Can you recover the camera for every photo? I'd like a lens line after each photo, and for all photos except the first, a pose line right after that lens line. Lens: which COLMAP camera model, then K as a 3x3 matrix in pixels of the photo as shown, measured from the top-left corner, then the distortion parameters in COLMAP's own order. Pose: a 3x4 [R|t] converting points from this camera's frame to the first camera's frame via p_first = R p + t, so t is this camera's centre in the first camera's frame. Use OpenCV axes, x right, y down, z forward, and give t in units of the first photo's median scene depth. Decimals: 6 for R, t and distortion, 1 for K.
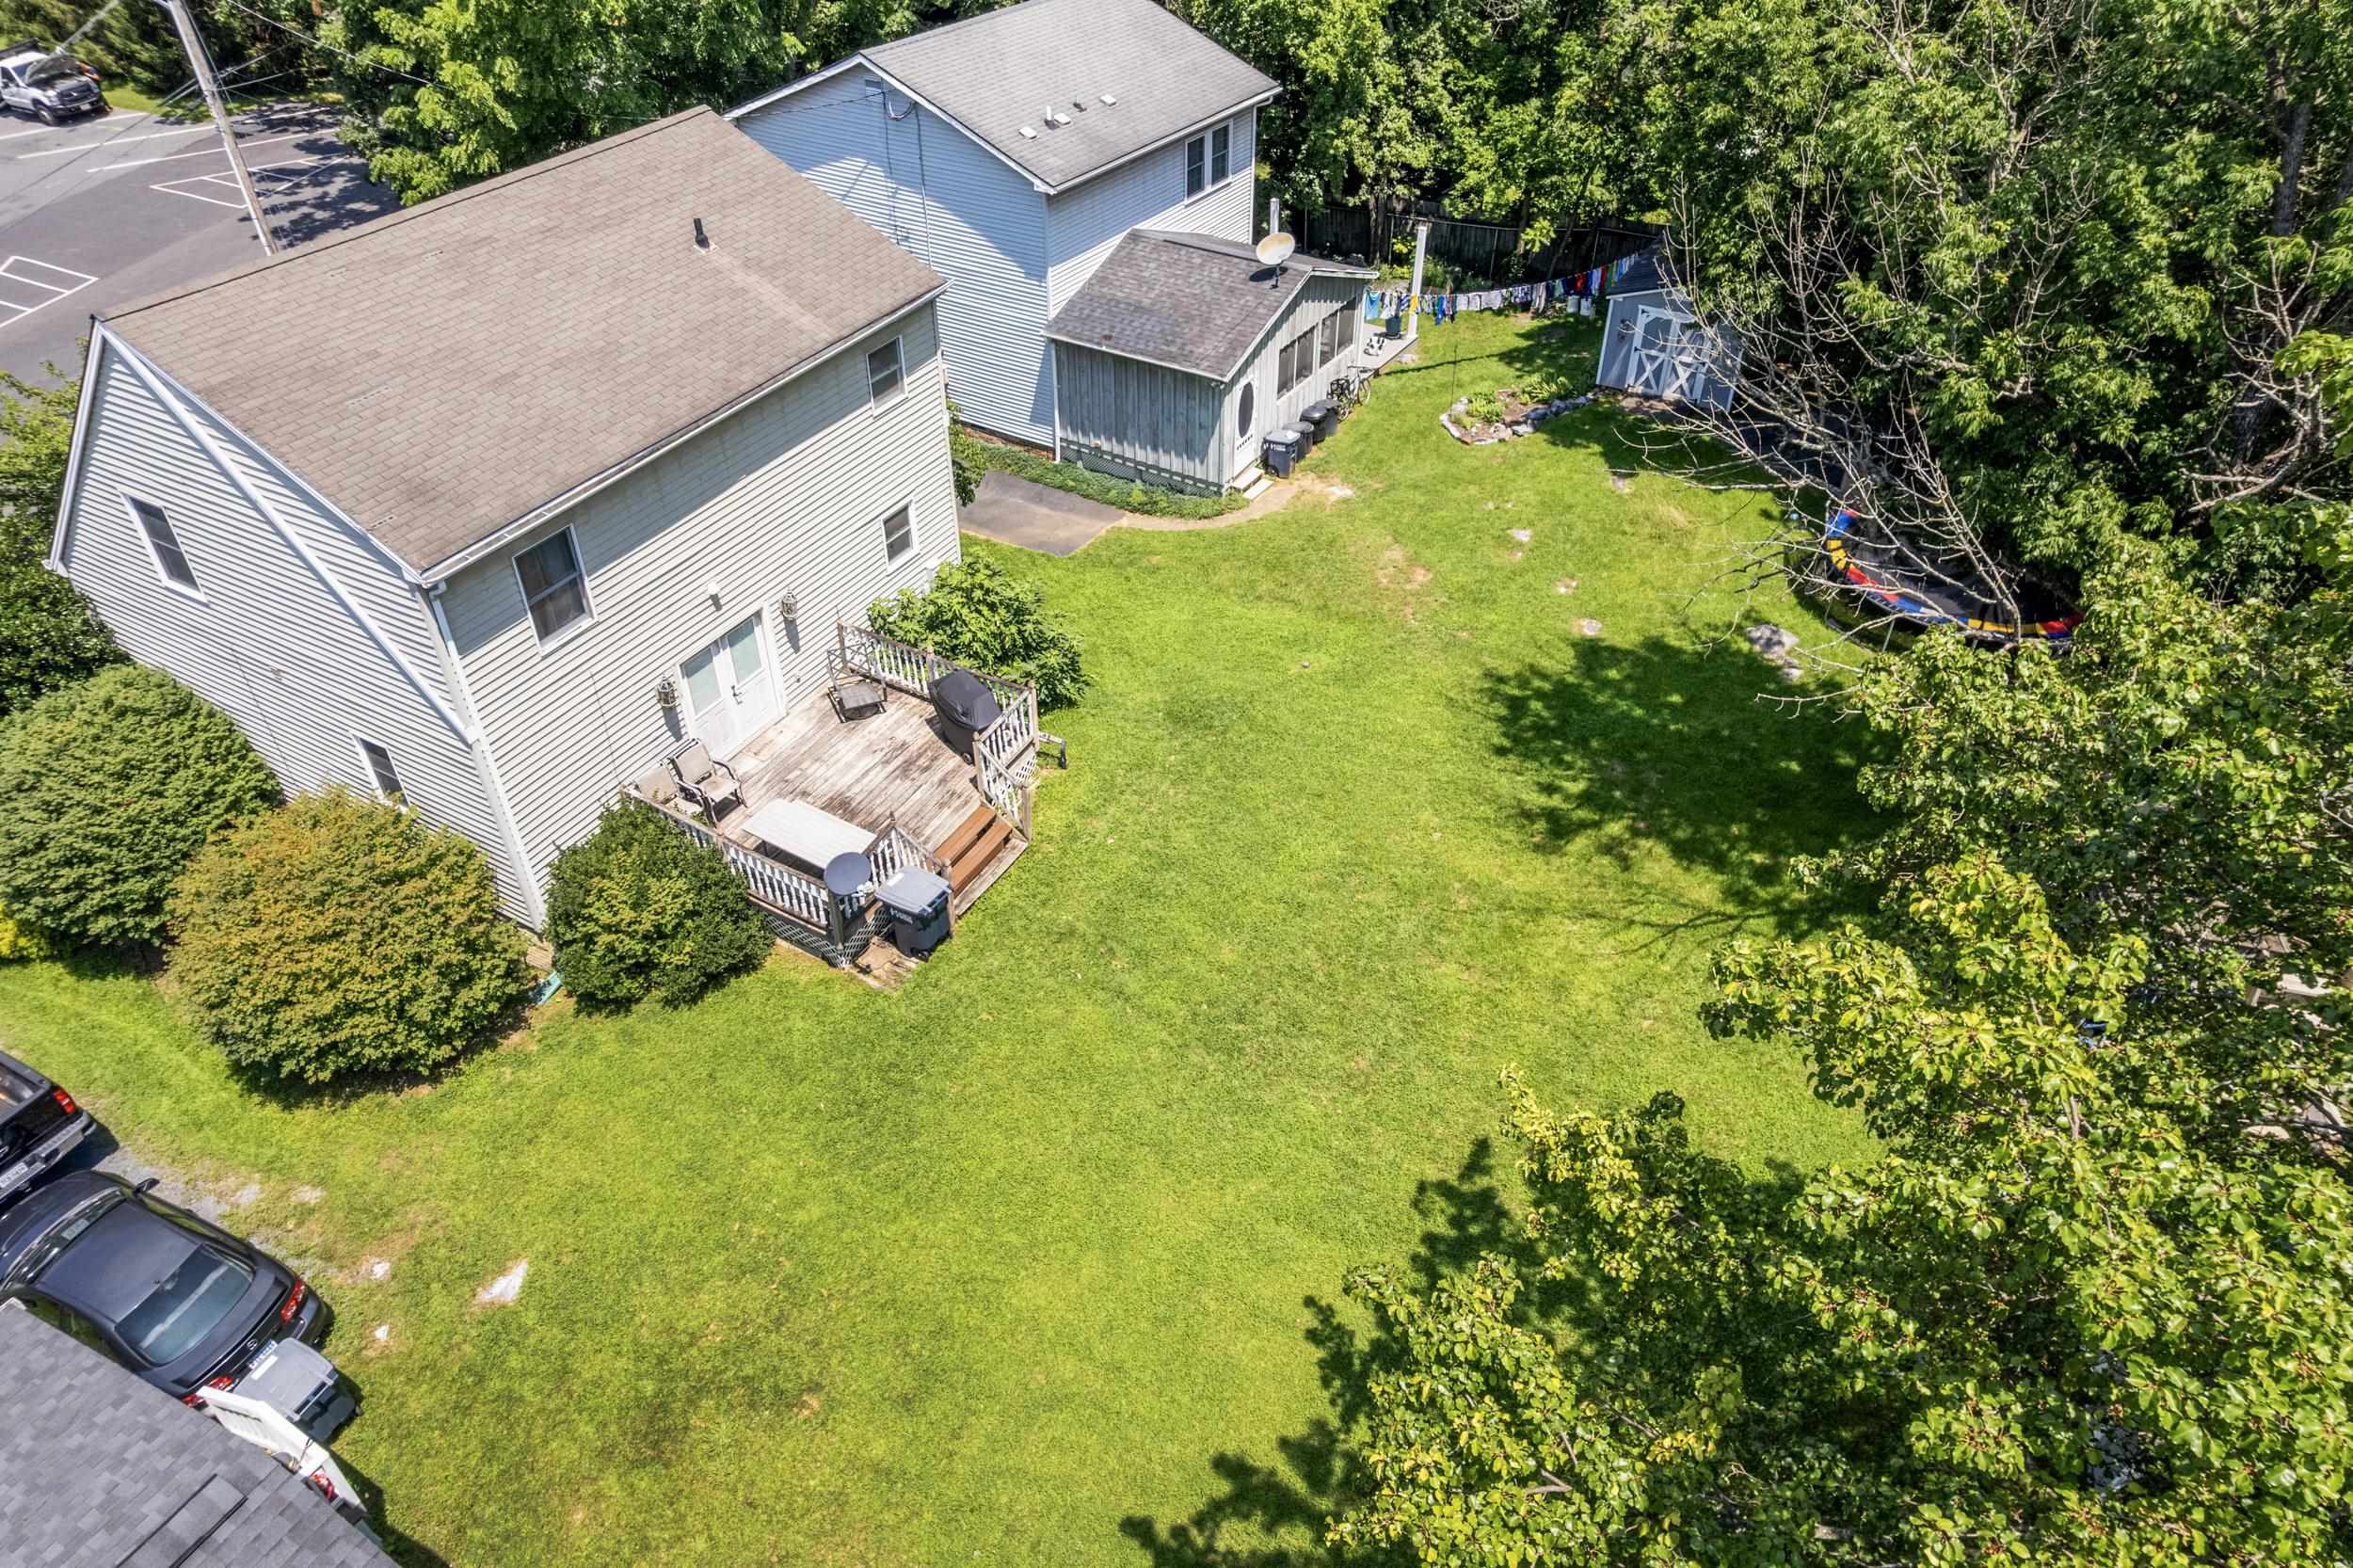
lens RADIAL K [[1481.2, 0, 1168.1], [0, 1481.2, 786.4], [0, 0, 1]] dist [-0.046817, 0.000813]
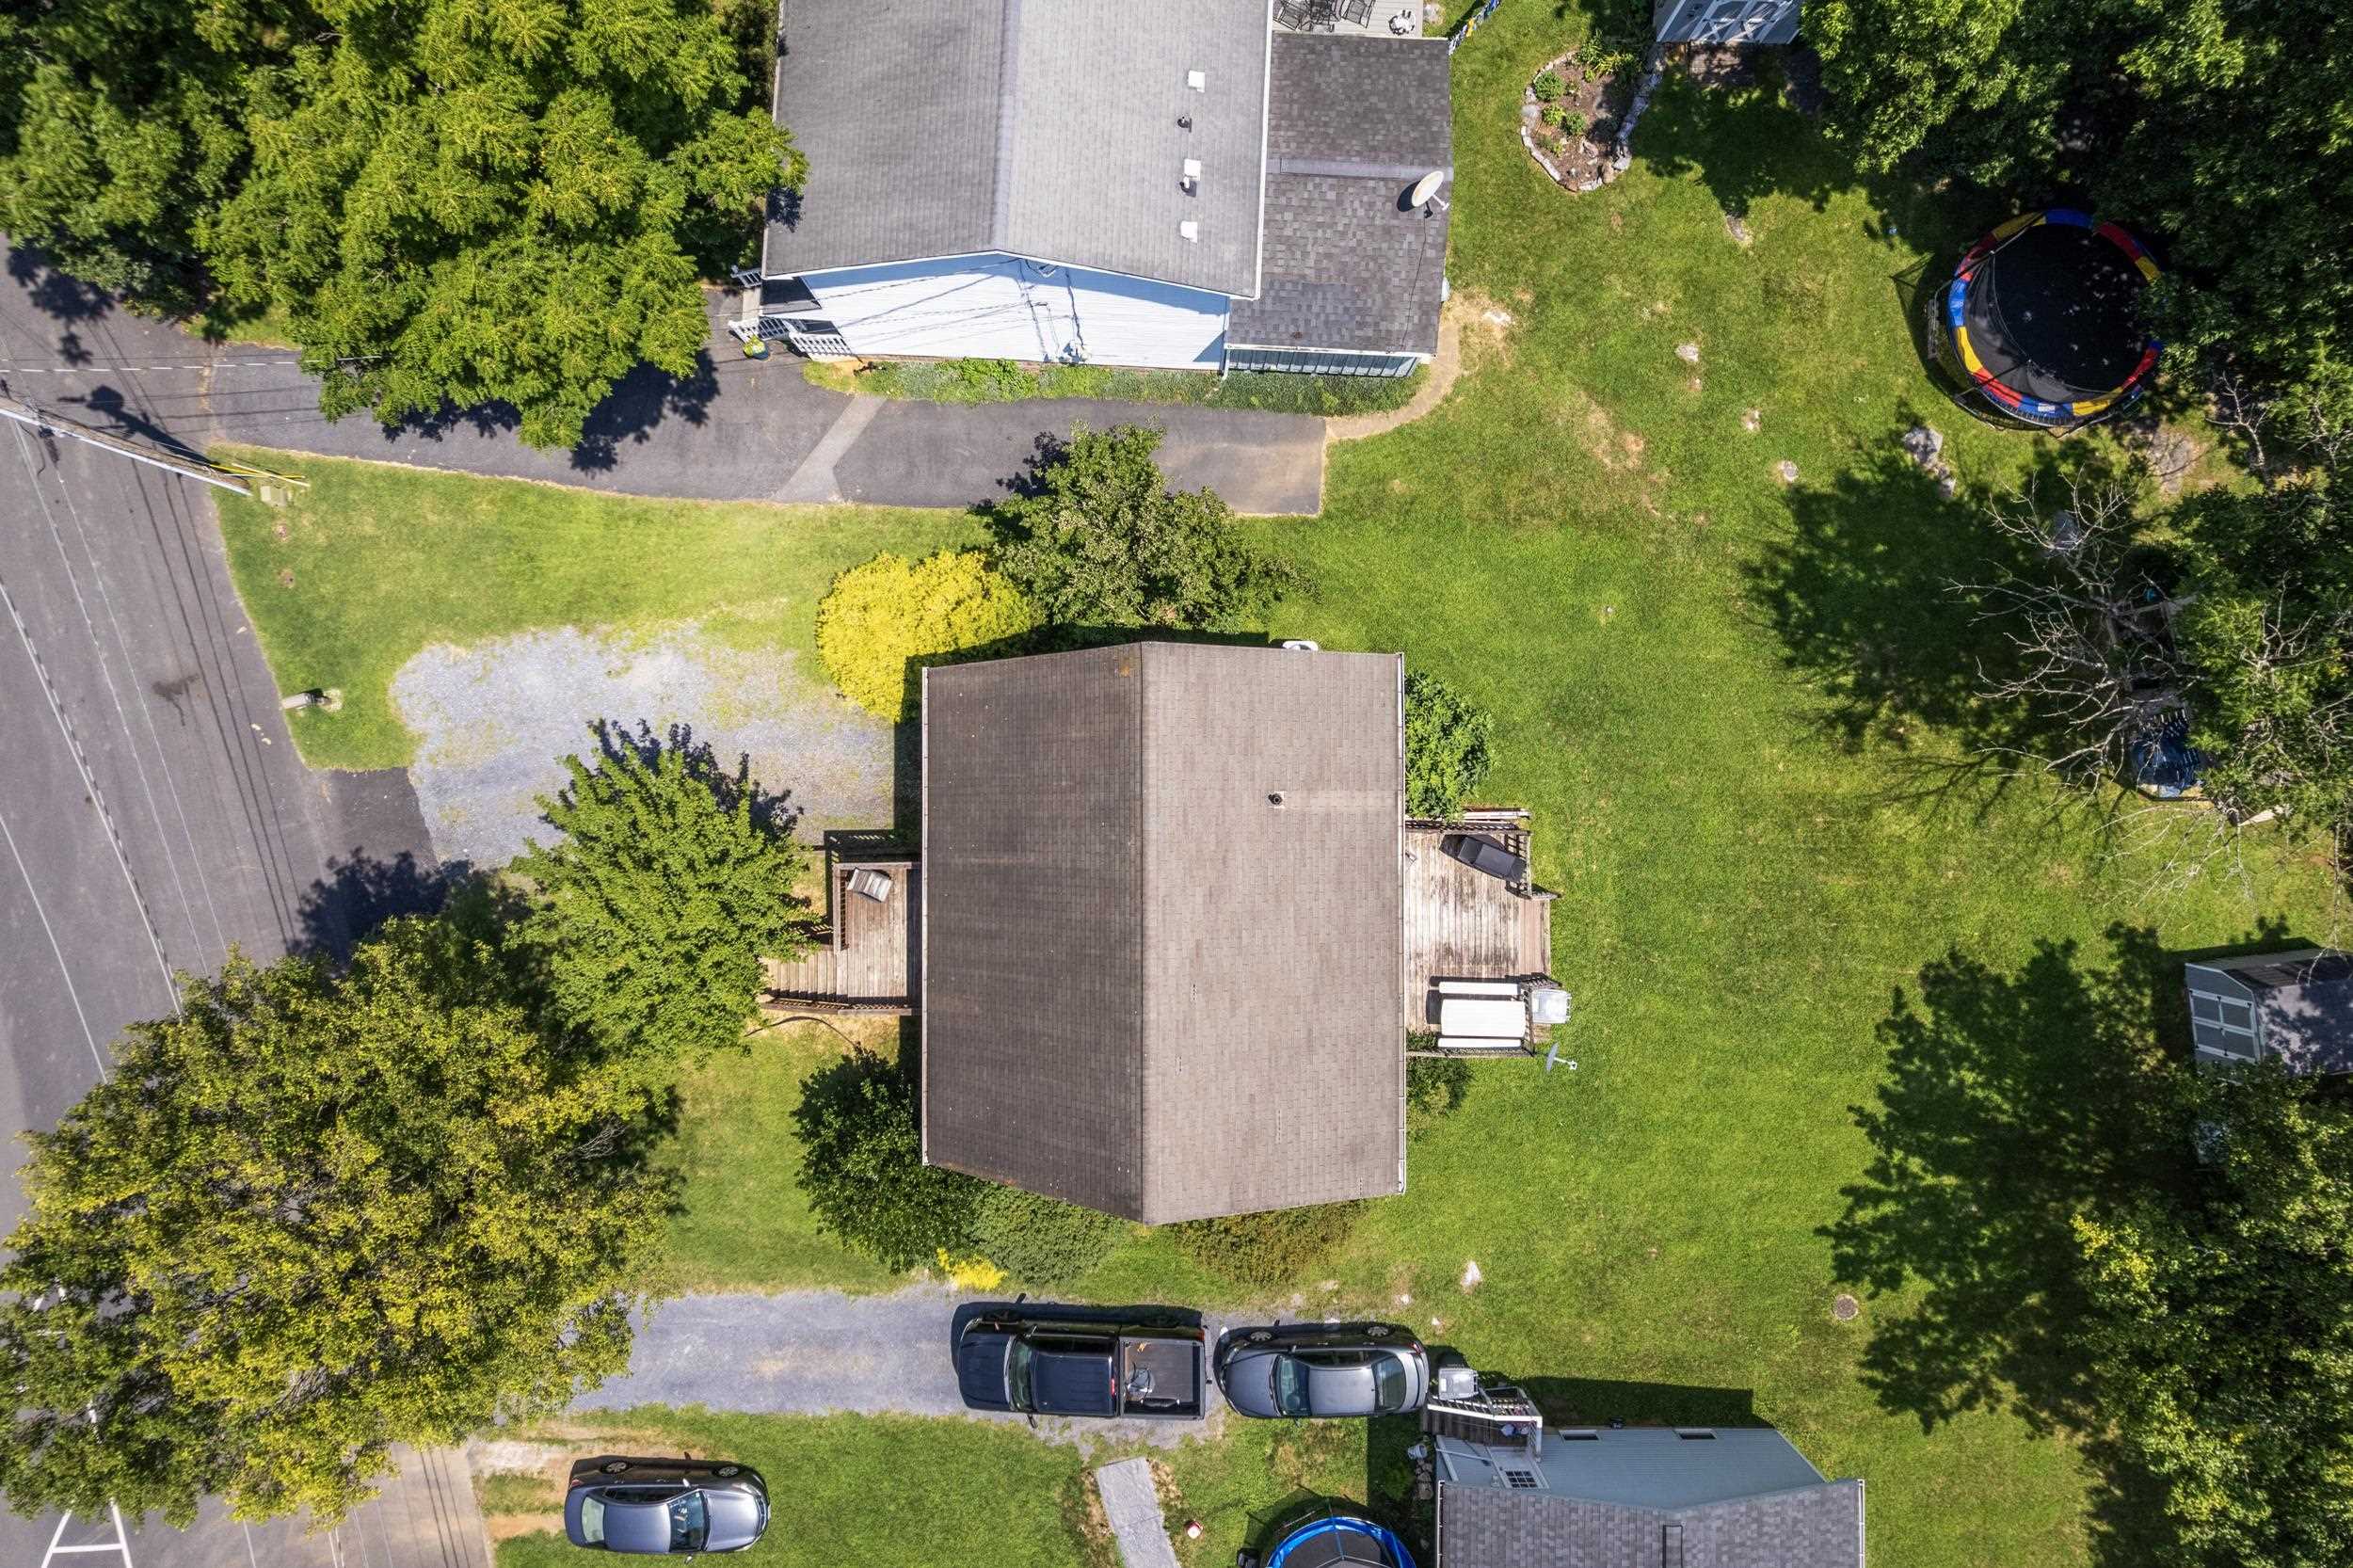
lens RADIAL K [[1481.2, 0, 1168.1], [0, 1481.2, 786.4], [0, 0, 1]] dist [-0.046817, 0.000813]
pose [[0.870135, -0.492806, 0.002800, -0.379746], [0.316409, 0.563013, 0.763480, -1.294849], [-0.377824, -0.663445, 0.645825, 0.238037]]
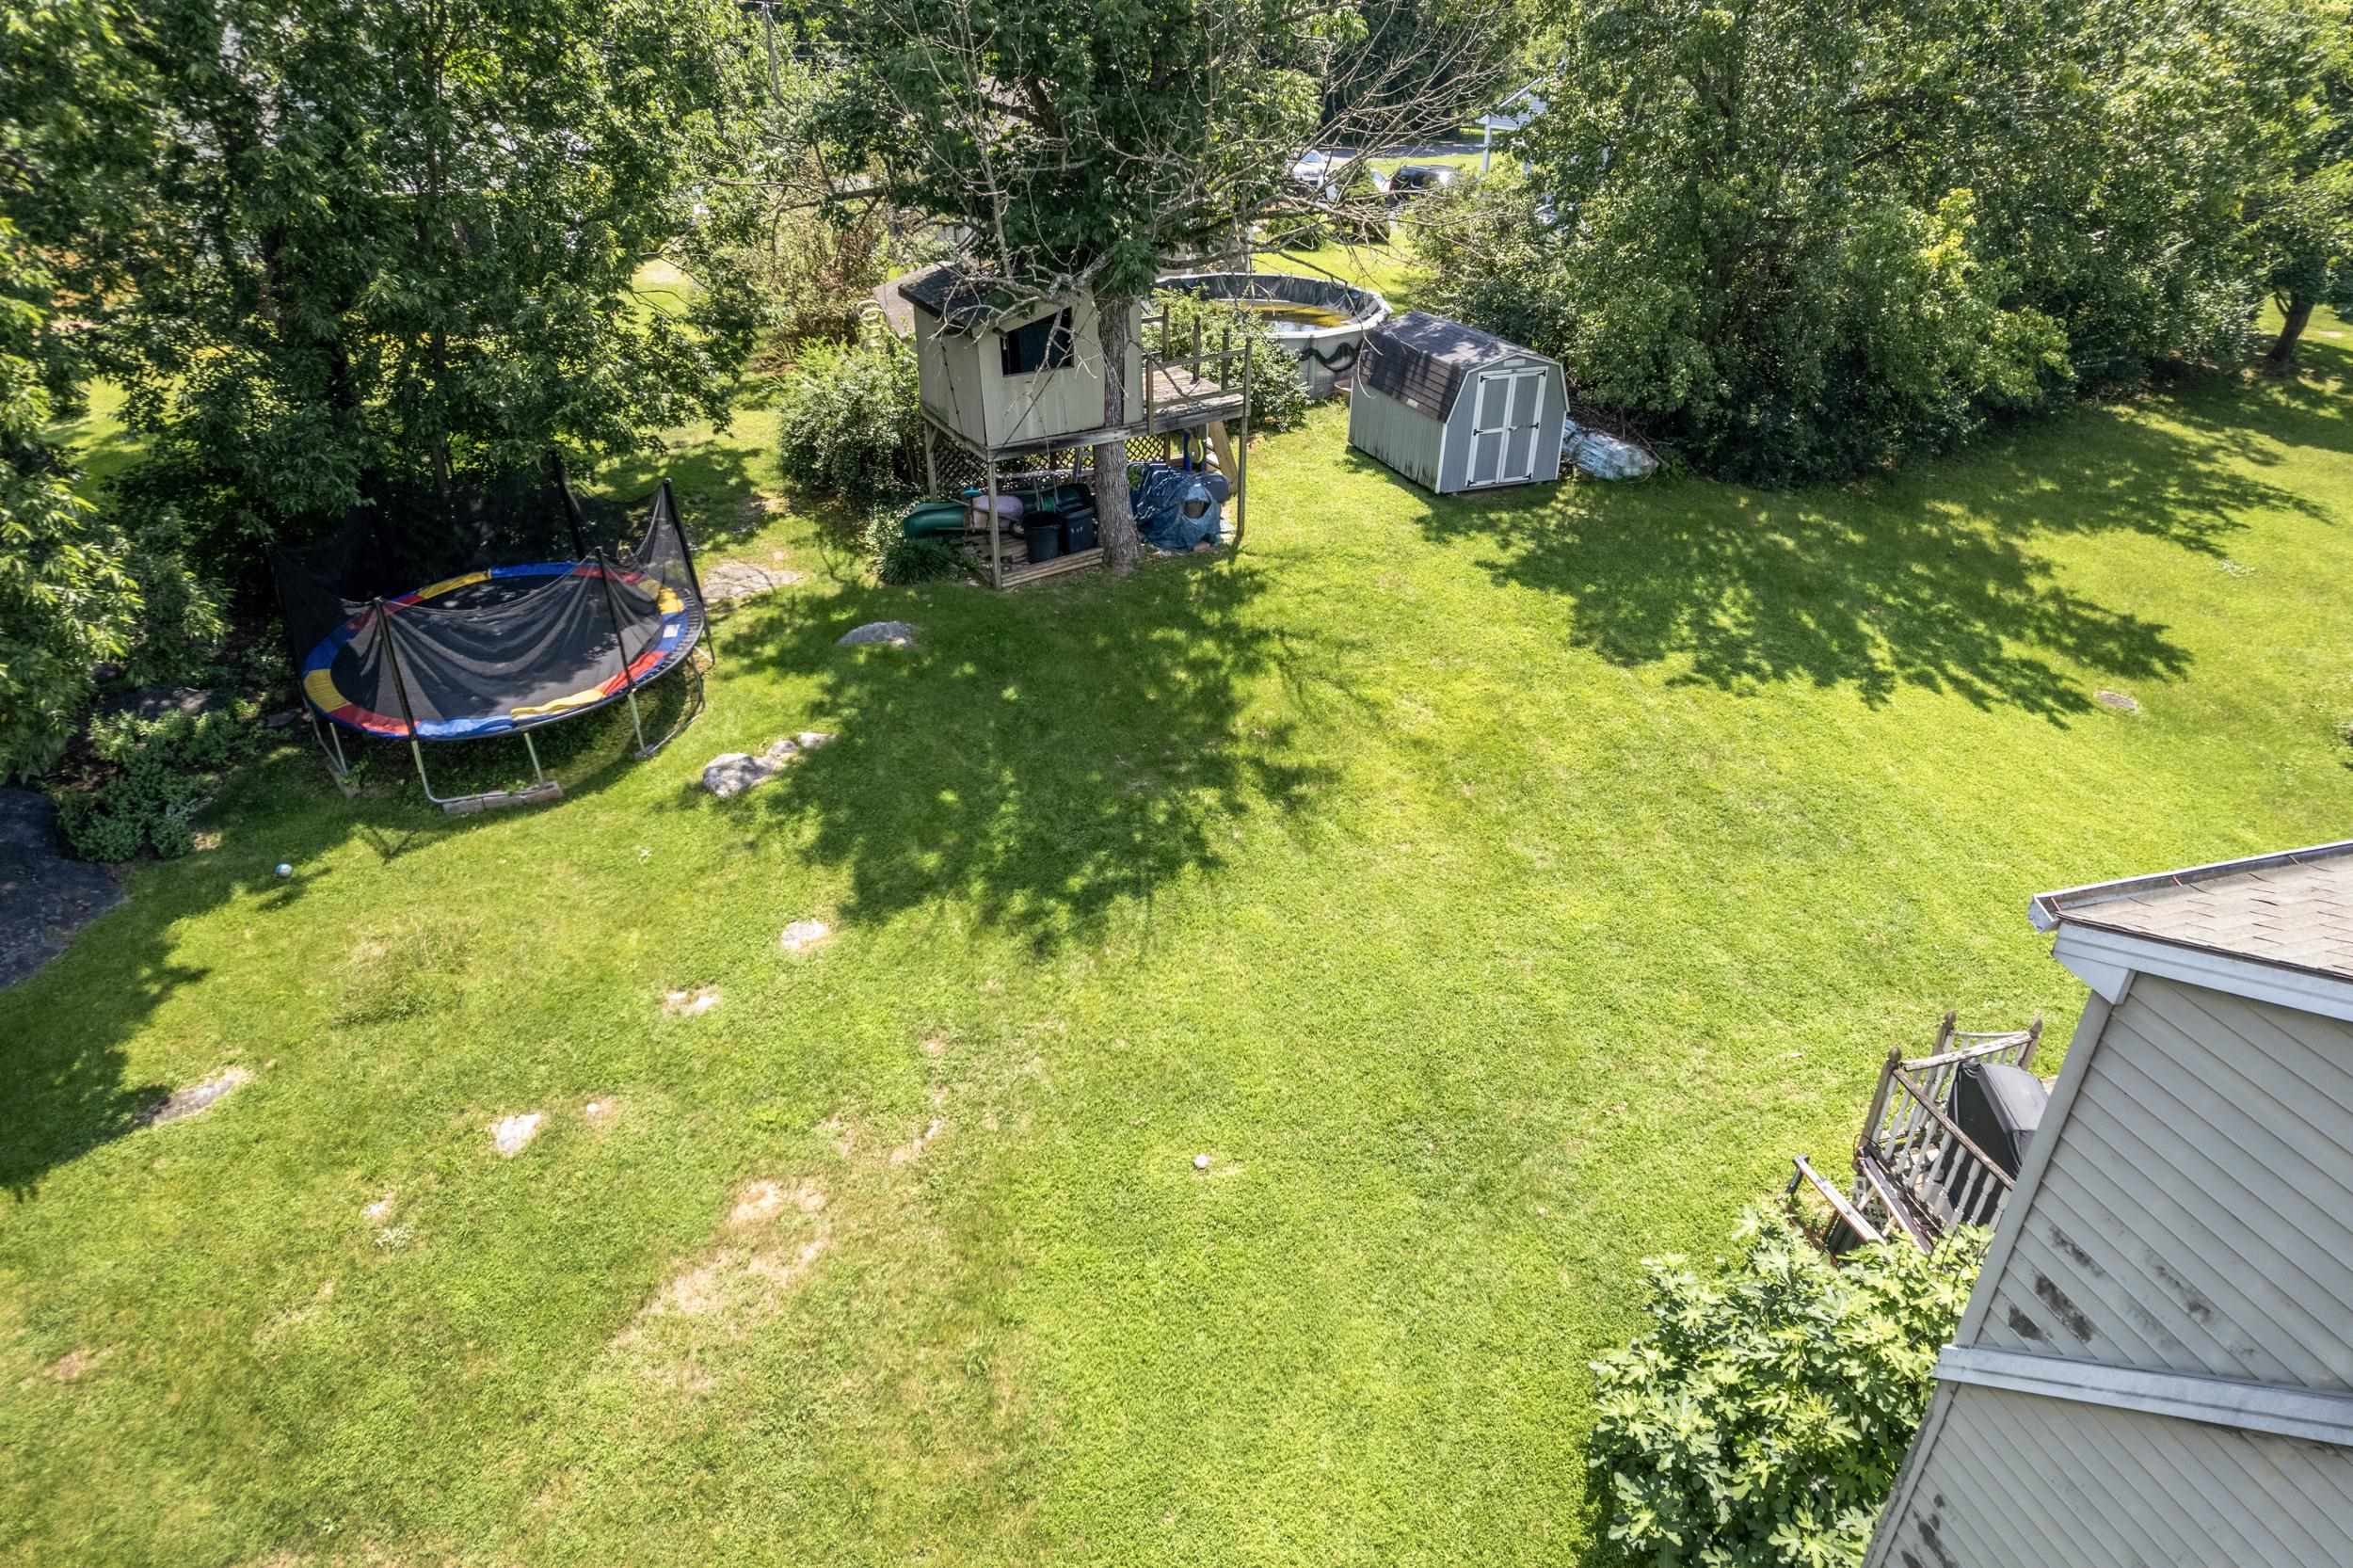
lens RADIAL K [[1497.0, 0, 1176.5], [0, 1497.0, 784.0], [0, 0, 1]] dist [-0.070410, 0.060221]
pose [[-0.714305, -0.356606, 0.602163, -0.191190], [0.440913, 0.438877, 0.782932, -0.637898], [-0.543474, 0.824754, -0.156260, 1.139021]]
